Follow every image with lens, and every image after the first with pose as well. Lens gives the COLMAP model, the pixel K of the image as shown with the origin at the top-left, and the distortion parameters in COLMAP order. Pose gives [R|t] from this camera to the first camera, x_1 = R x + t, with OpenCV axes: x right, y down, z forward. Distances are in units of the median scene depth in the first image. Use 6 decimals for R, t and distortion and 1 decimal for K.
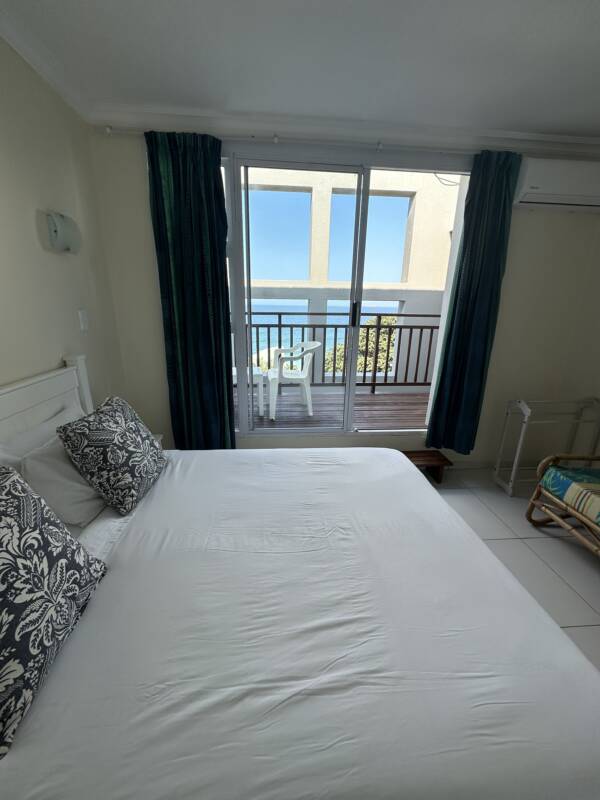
lens RADIAL K [[320.8, 0, 301.6], [0, 320.8, 398.9], [0, 0, 1]] dist [-0.007487, 0.000384]
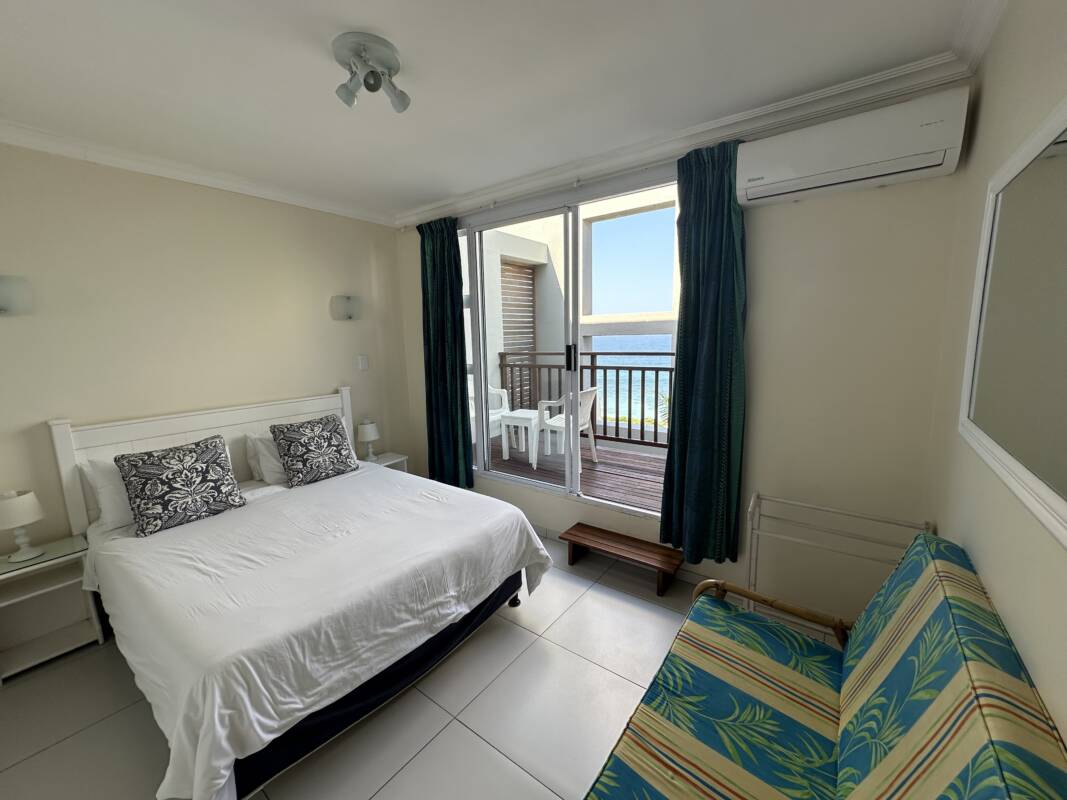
lens RADIAL K [[427.9, 0, 533.1], [0, 427.9, 395.3], [0, 0, 1]] dist [-0.007487, 0.000384]
pose [[0.751068, 0.059863, -0.657505, 1.017619], [-0.154523, 0.984159, -0.086908, -0.049157], [0.641887, 0.166873, 0.748421, 0.079925]]
